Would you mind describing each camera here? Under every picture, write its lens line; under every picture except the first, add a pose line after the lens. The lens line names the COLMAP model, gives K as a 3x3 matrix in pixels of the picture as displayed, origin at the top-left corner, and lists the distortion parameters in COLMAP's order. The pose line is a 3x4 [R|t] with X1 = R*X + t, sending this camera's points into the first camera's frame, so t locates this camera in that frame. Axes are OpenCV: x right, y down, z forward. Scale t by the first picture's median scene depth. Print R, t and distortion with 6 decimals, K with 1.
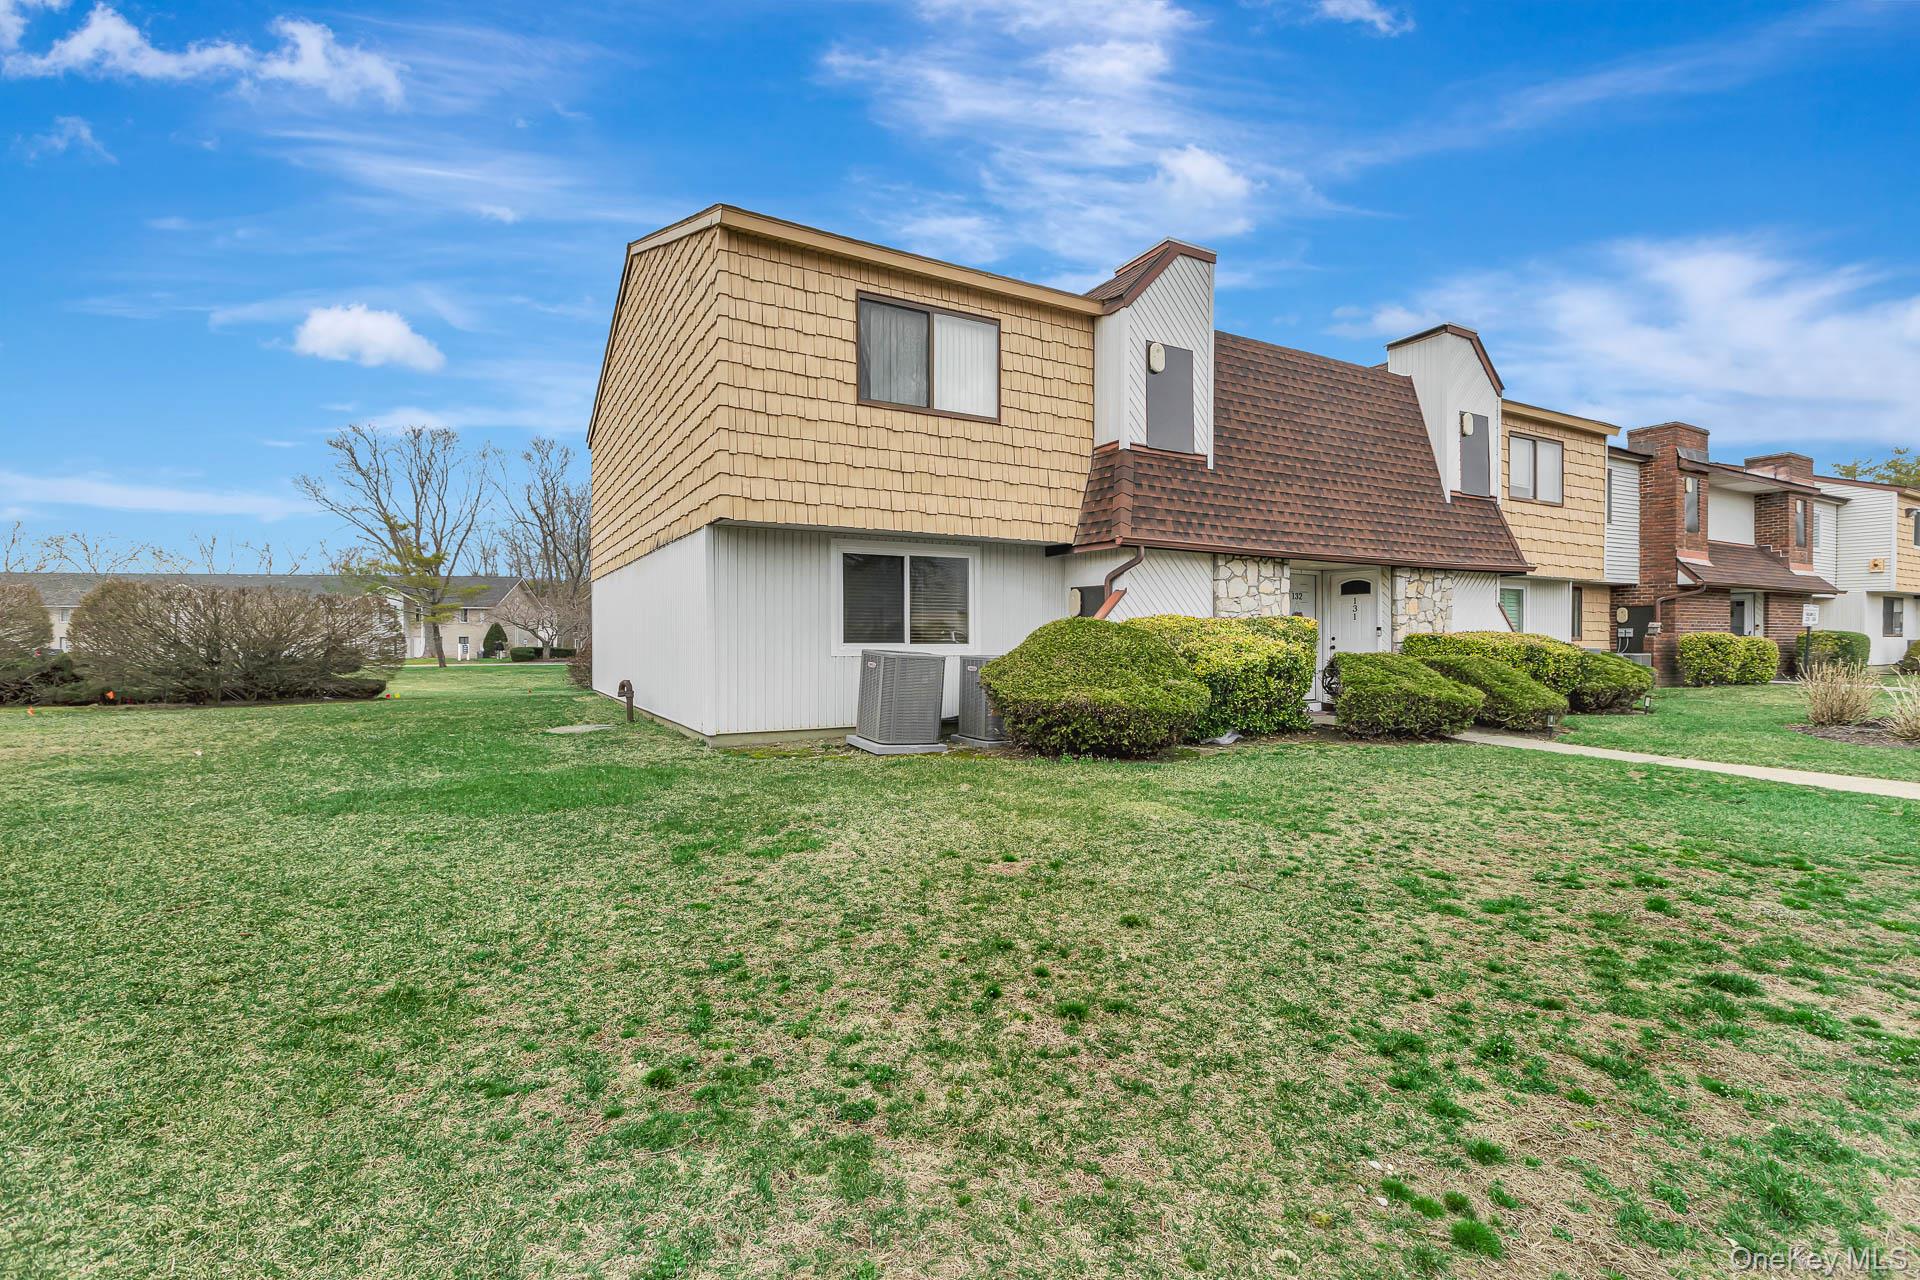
lens RADIAL K [[859.0, 0, 978.9], [0, 859.0, 655.0], [0, 0, 1]] dist [0.001370, 0.000423]
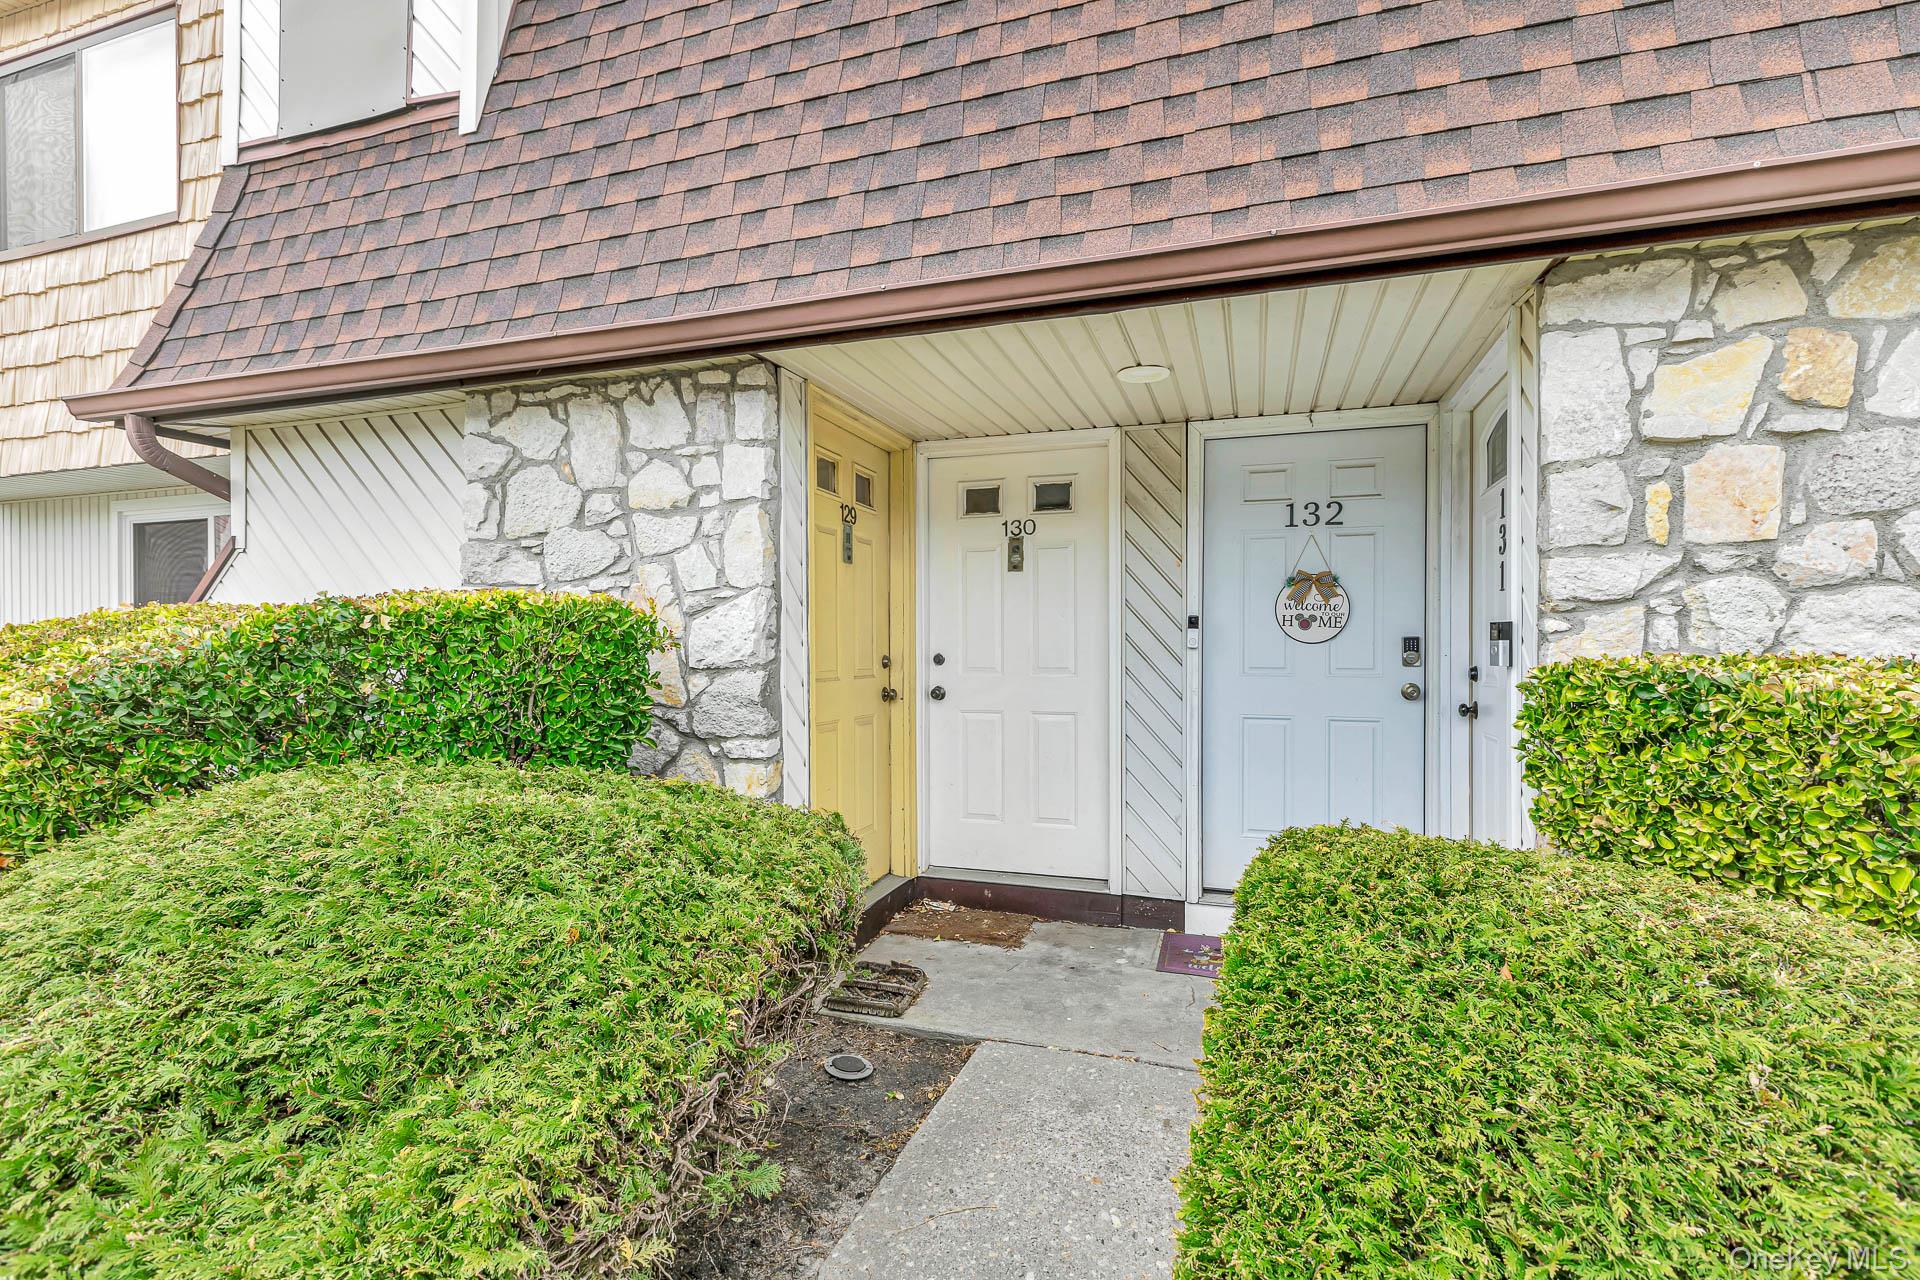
lens RADIAL K [[859.0, 0, 978.9], [0, 859.0, 655.0], [0, 0, 1]] dist [0.001370, 0.000423]
pose [[0.672899, 0.004168, -0.739722, 0.649613], [-0.012720, 0.999901, -0.005936, -0.027757], [0.739625, 0.013404, 0.672886, 0.963519]]
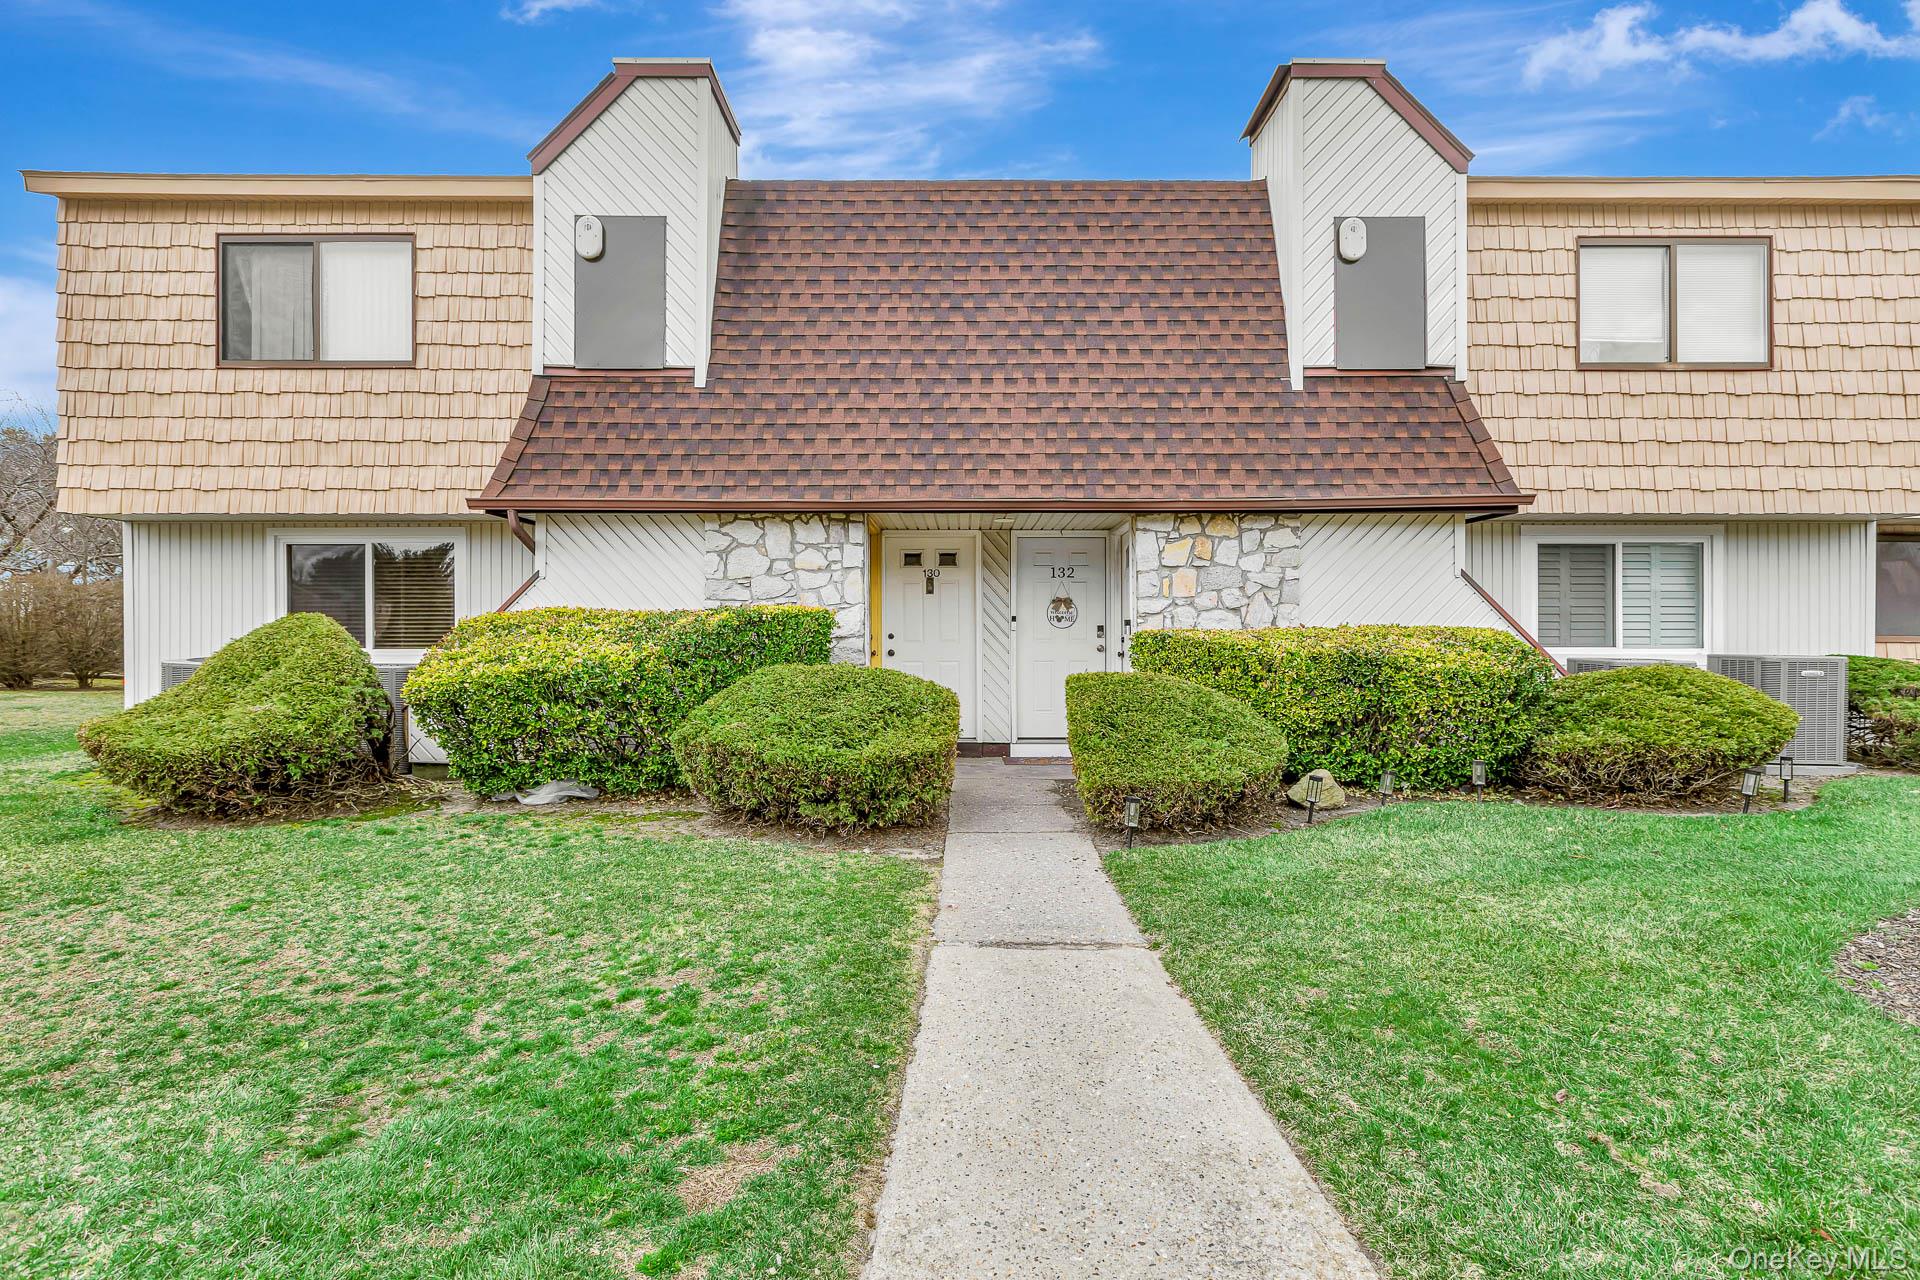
lens RADIAL K [[859.0, 0, 978.9], [0, 859.0, 655.0], [0, 0, 1]] dist [0.001370, 0.000423]
pose [[0.873120, 0.003622, -0.487492, 0.812840], [-0.005123, 0.999985, -0.001745, -0.008703], [0.487478, 0.004021, 0.873126, 0.543350]]
